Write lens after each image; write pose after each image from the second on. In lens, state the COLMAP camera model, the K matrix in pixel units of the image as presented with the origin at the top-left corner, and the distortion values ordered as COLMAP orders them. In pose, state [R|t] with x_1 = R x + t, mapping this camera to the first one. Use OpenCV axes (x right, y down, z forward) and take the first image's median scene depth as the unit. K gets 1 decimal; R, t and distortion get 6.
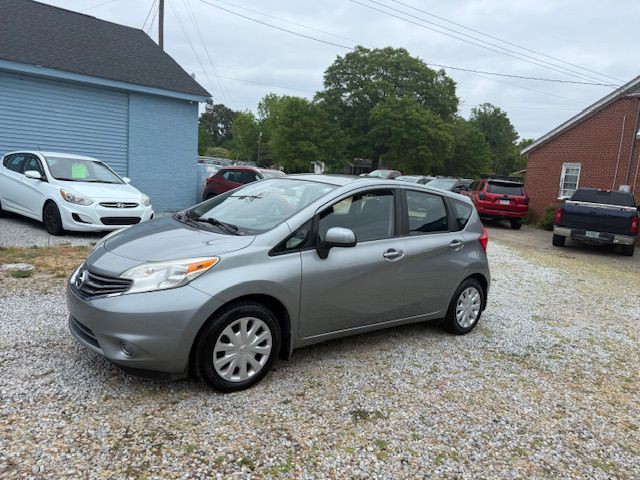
lens RADIAL K [[451.1, 0, 321.2], [0, 451.1, 240.2], [0, 0, 1]] dist [0.039254, -0.049857]
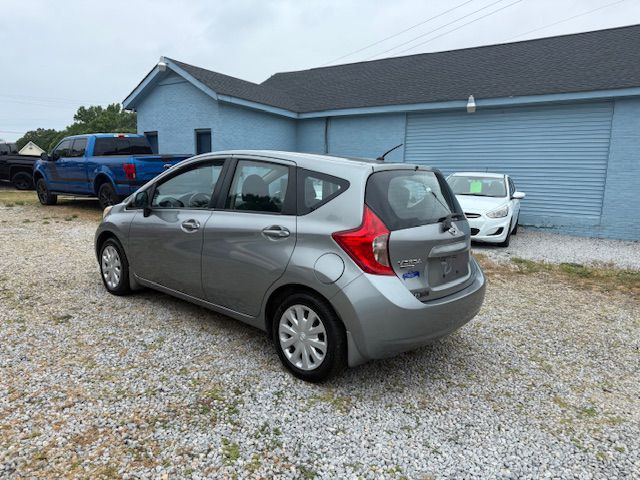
lens RADIAL K [[451.1, 0, 318.0], [0, 451.1, 246.1], [0, 0, 1]] dist [0.039254, -0.049857]
pose [[0.168820, 0.079339, -0.982449, 0.554774], [-0.159792, 0.985772, 0.052149, -0.008799], [0.972608, 0.148184, 0.179096, 0.524628]]
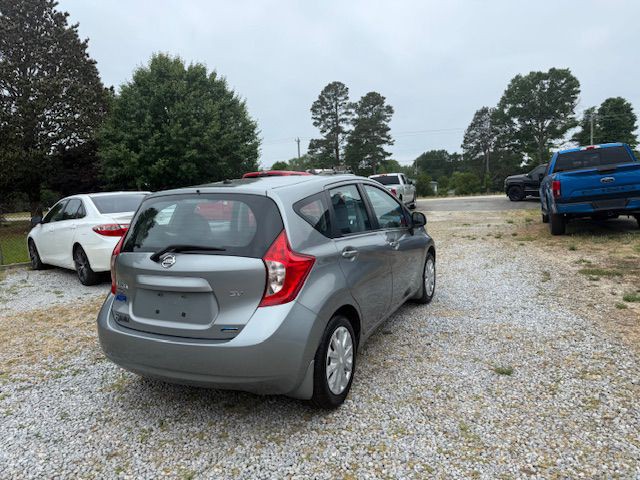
lens RADIAL K [[451.1, 0, 317.0], [0, 451.1, 245.6], [0, 0, 1]] dist [0.039254, -0.049857]
pose [[-0.914726, 0.002357, -0.404068, 0.224430], [-0.091088, 0.973042, 0.211880, -0.115423], [0.393675, 0.230618, -0.889851, 1.050070]]
